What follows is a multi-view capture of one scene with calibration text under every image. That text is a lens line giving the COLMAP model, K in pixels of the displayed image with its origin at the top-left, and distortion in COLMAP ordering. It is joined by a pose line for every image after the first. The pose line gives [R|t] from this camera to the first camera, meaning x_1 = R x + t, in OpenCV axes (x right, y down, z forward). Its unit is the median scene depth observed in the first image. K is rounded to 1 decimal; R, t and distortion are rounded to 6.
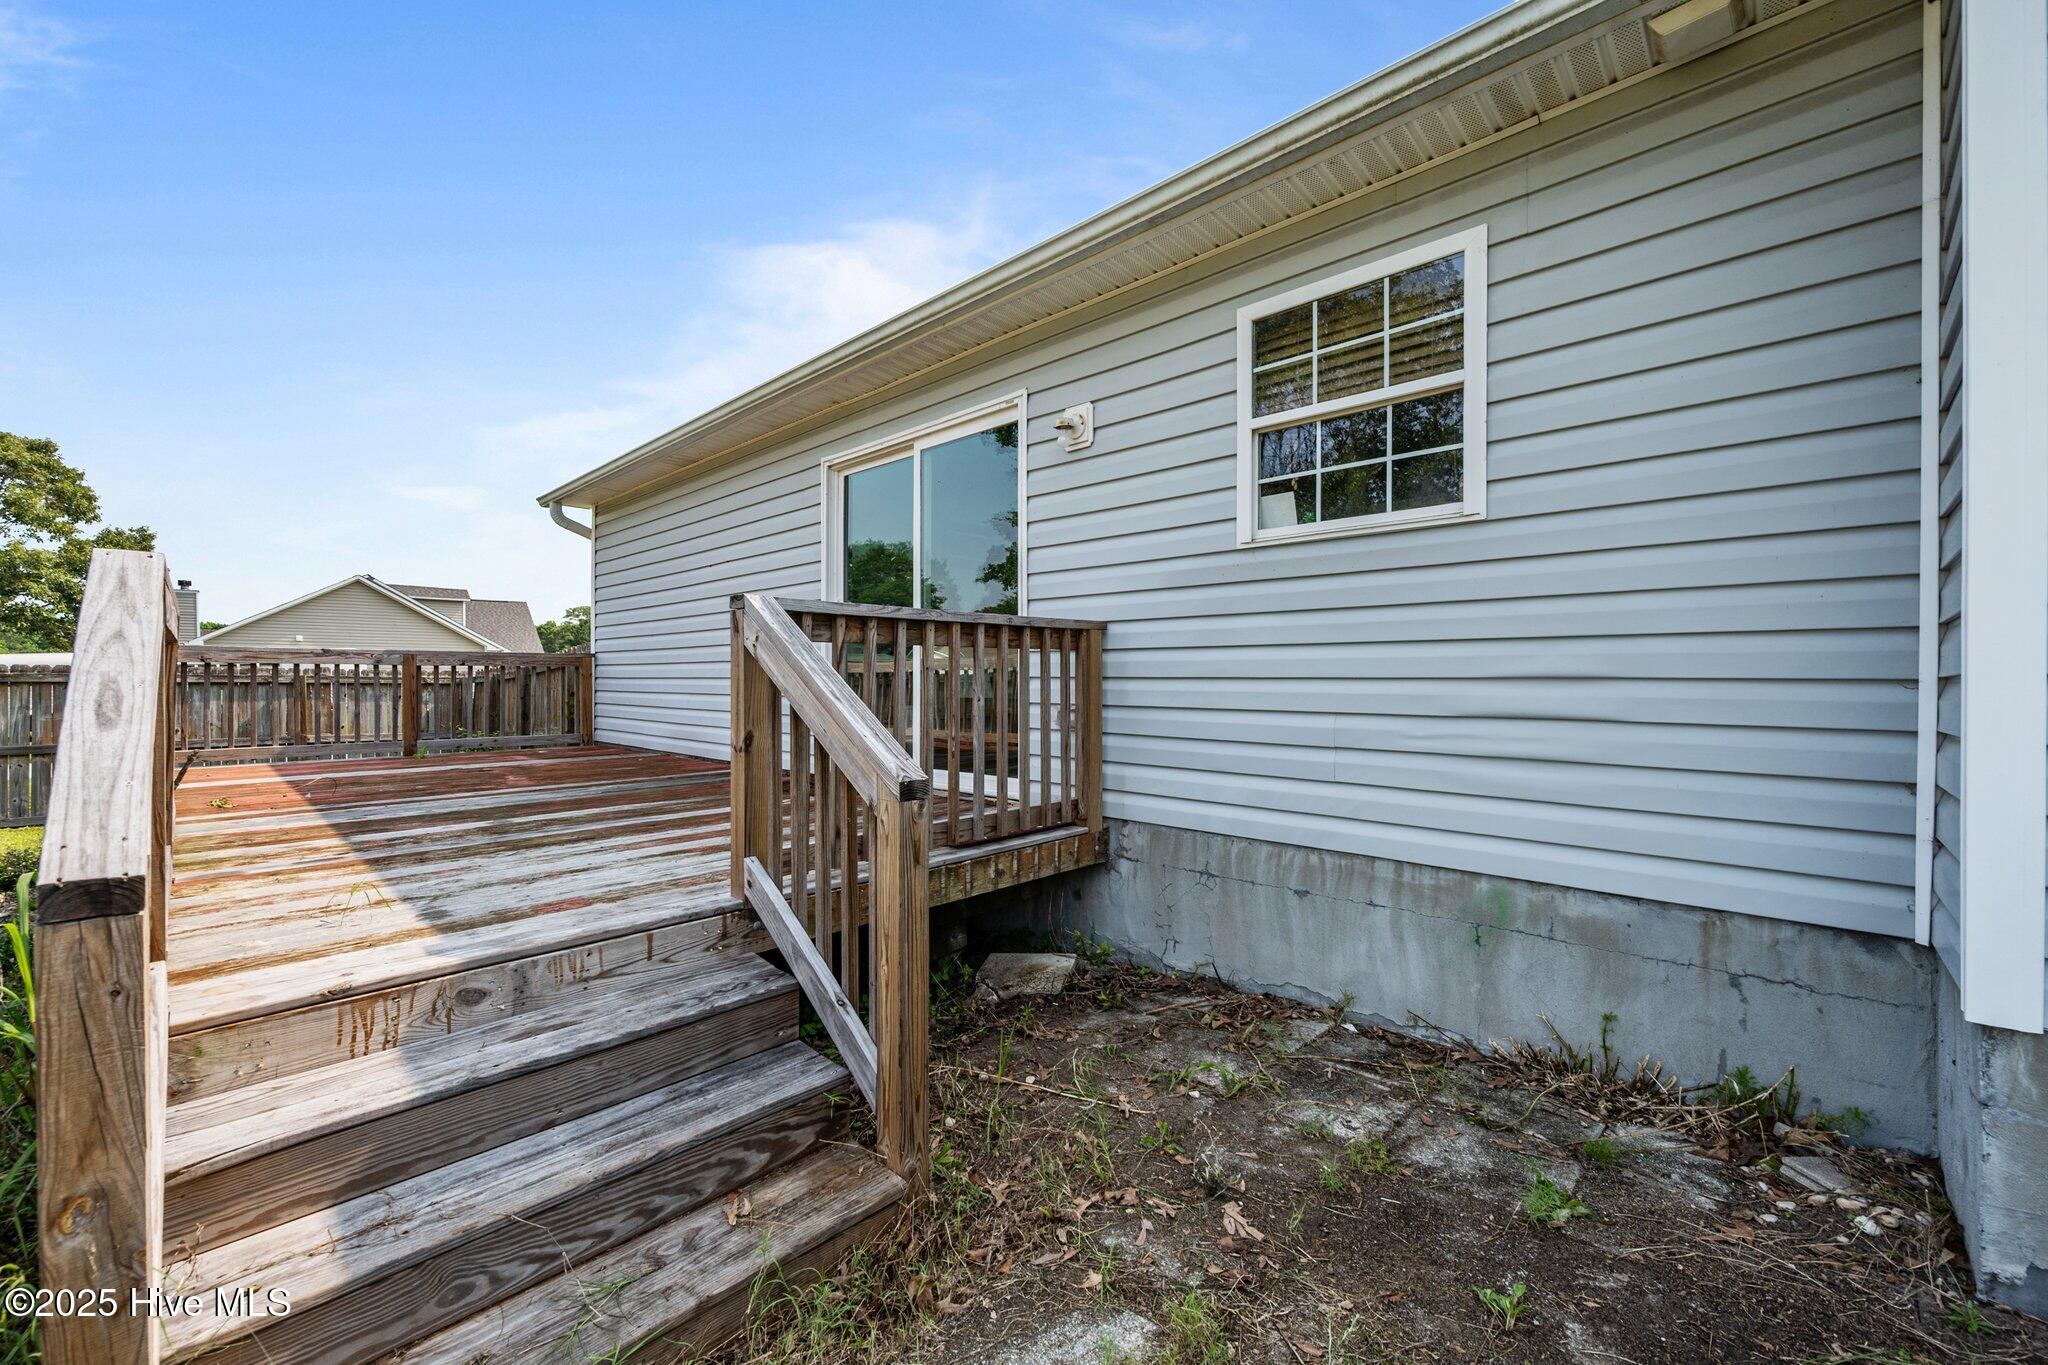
lens RADIAL K [[810.3, 0, 1033.1], [0, 810.3, 677.3], [0, 0, 1]] dist [0.000589, 0.000028]
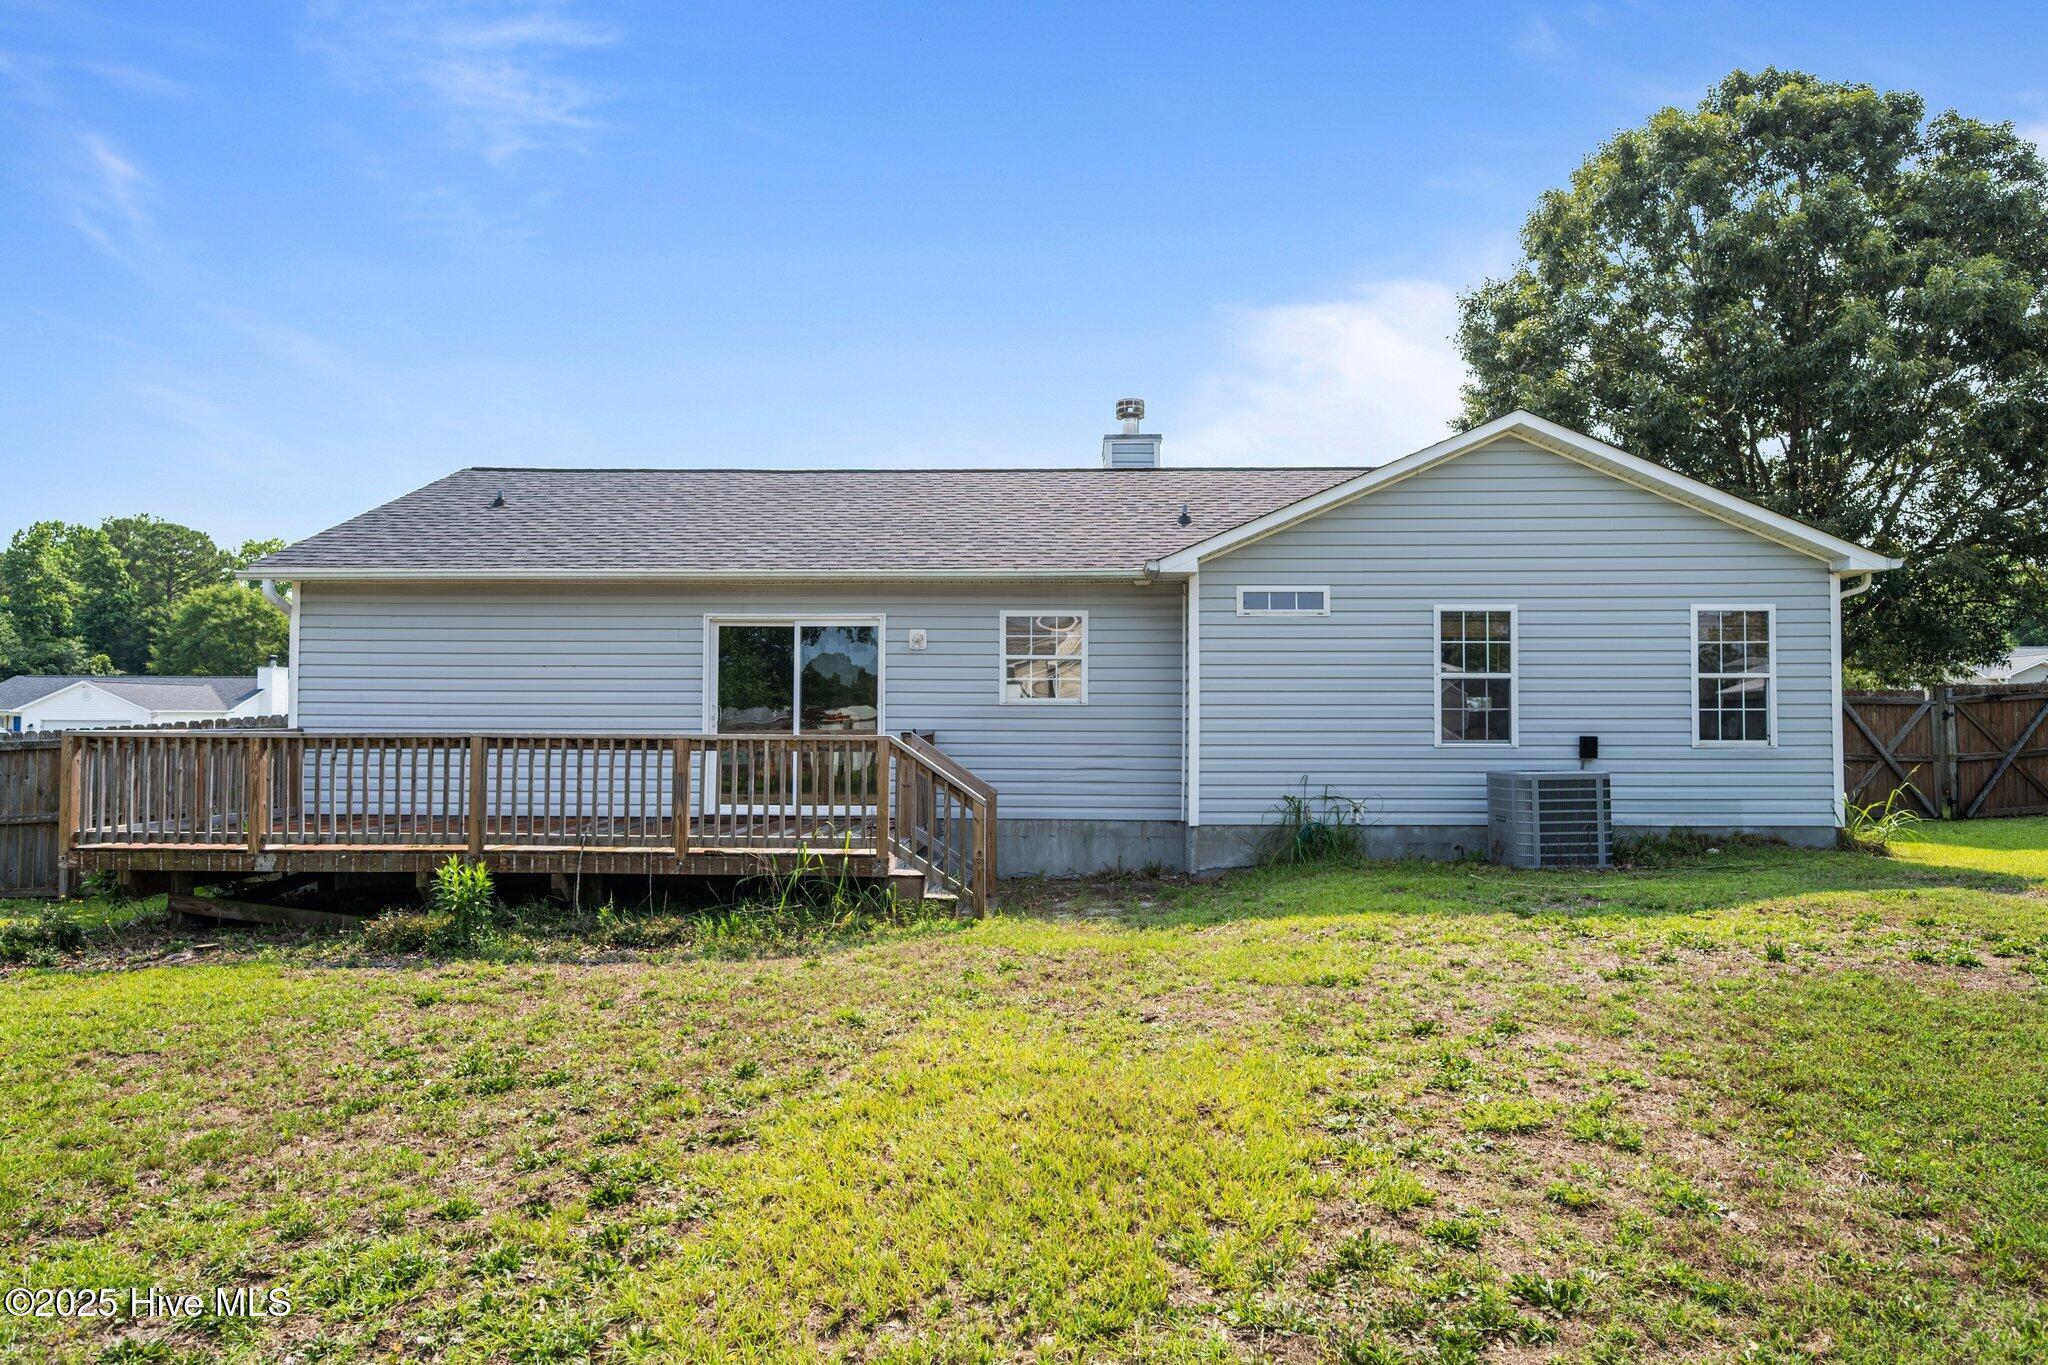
lens RADIAL K [[1266.5, 0, 1024.0], [0, 1266.5, 682.5], [0, 0, 1]] dist [-0.002026, -0.000969]
pose [[0.751943, 0.018954, 0.658955, -2.330945], [-0.003120, 0.999678, -0.025194, -0.130407], [-0.659220, 0.016889, 0.751760, -2.054504]]
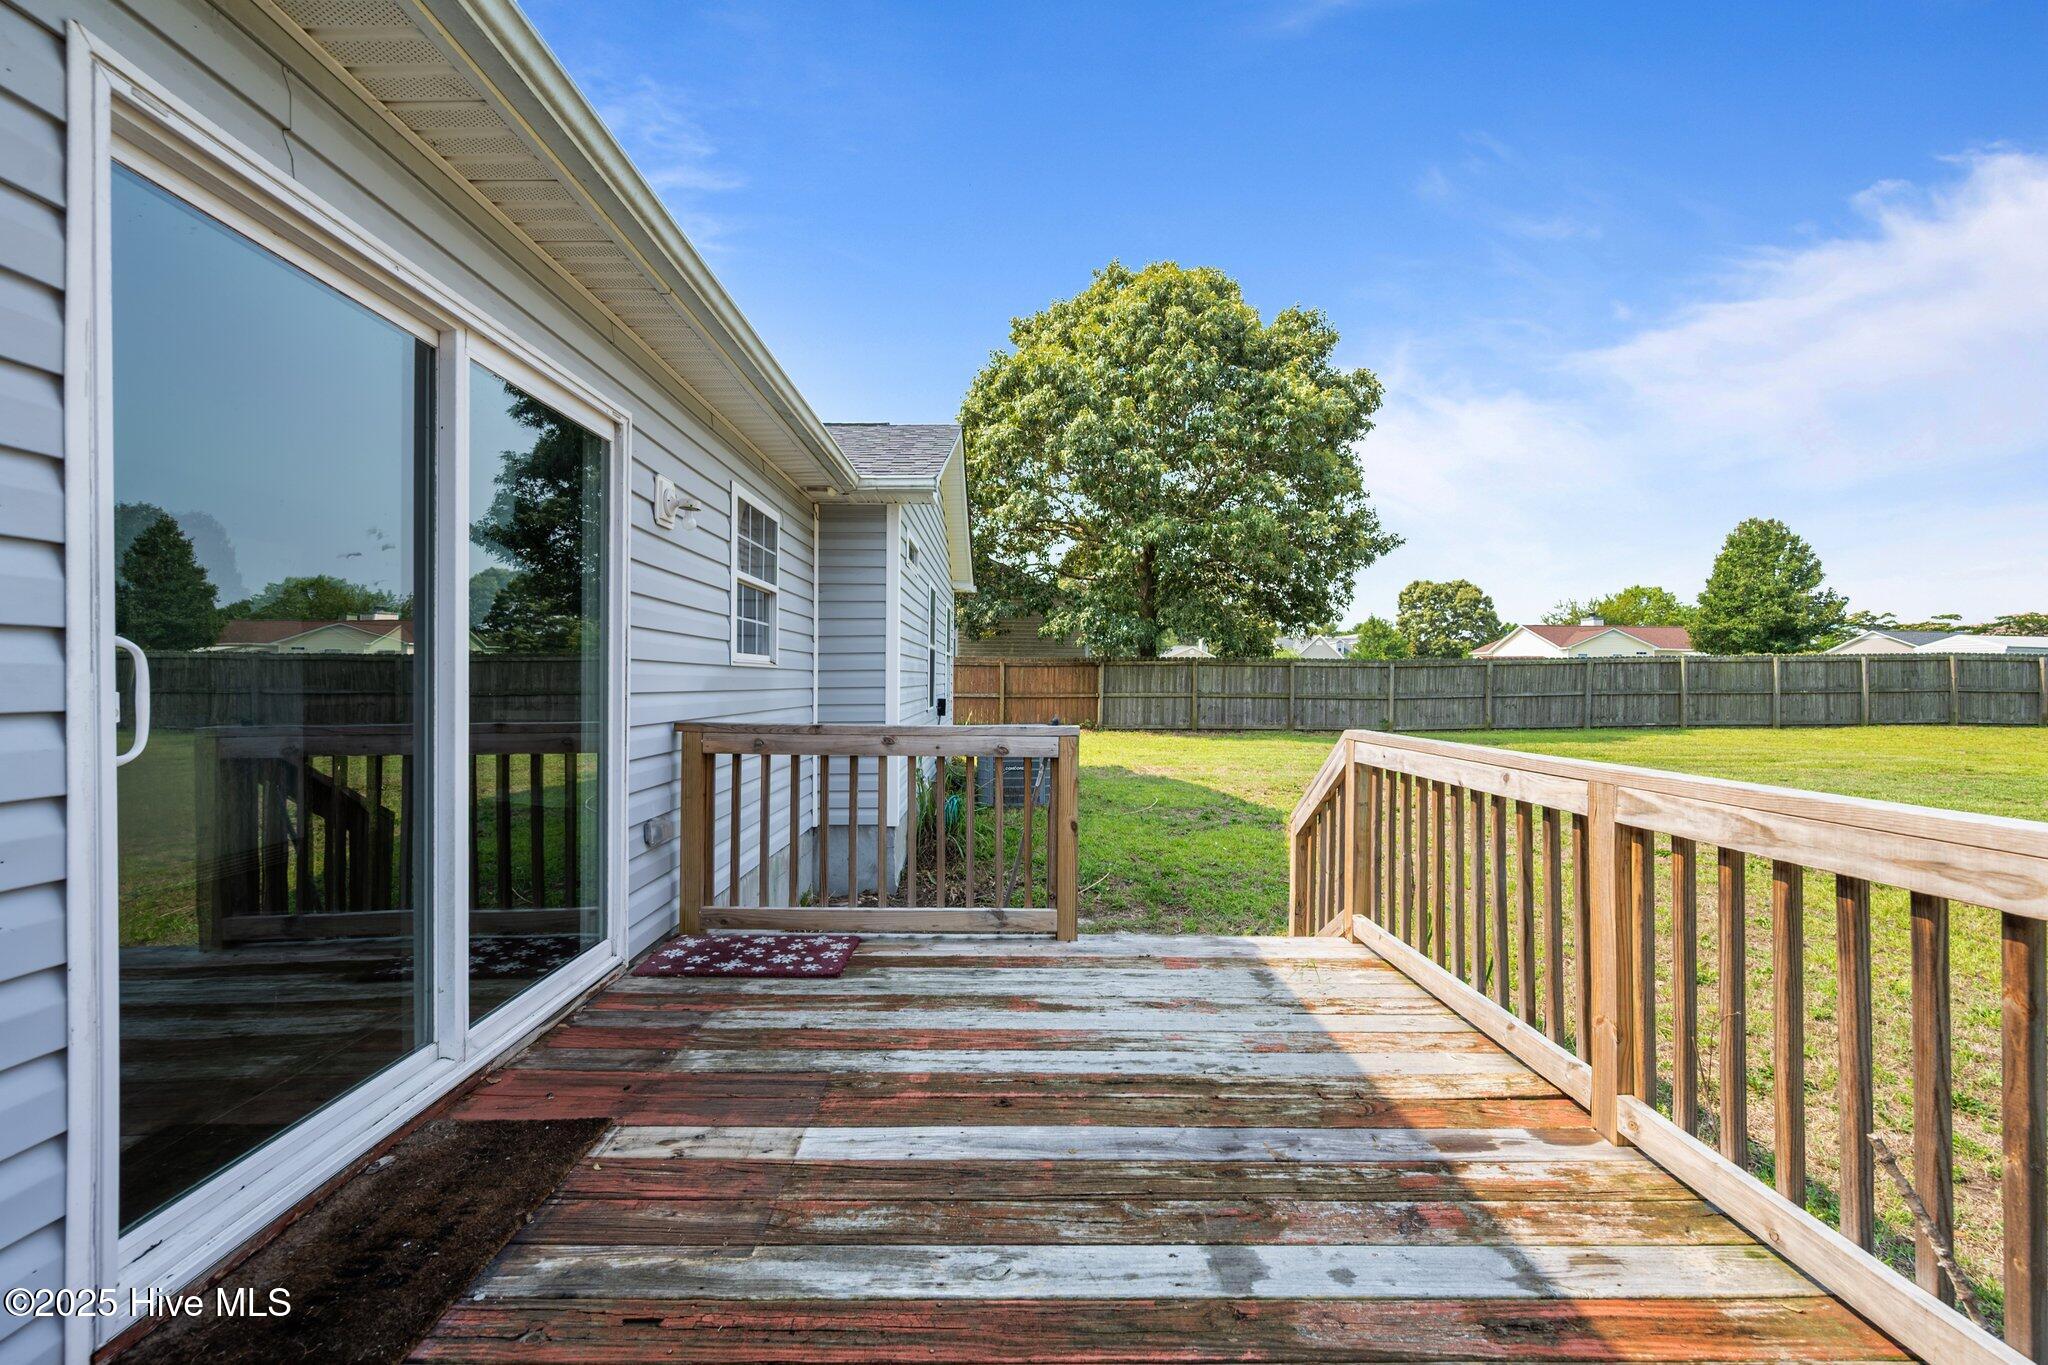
lens RADIAL K [[834.1, 0, 1024.0], [0, 834.1, 682.5], [0, 0, 1]] dist [0.000155, 0.000010]
pose [[-0.695713, -0.009554, 0.718256, -1.046601], [-0.011066, 0.999935, 0.002581, -0.141988], [-0.718234, -0.006153, -0.695774, 1.614677]]
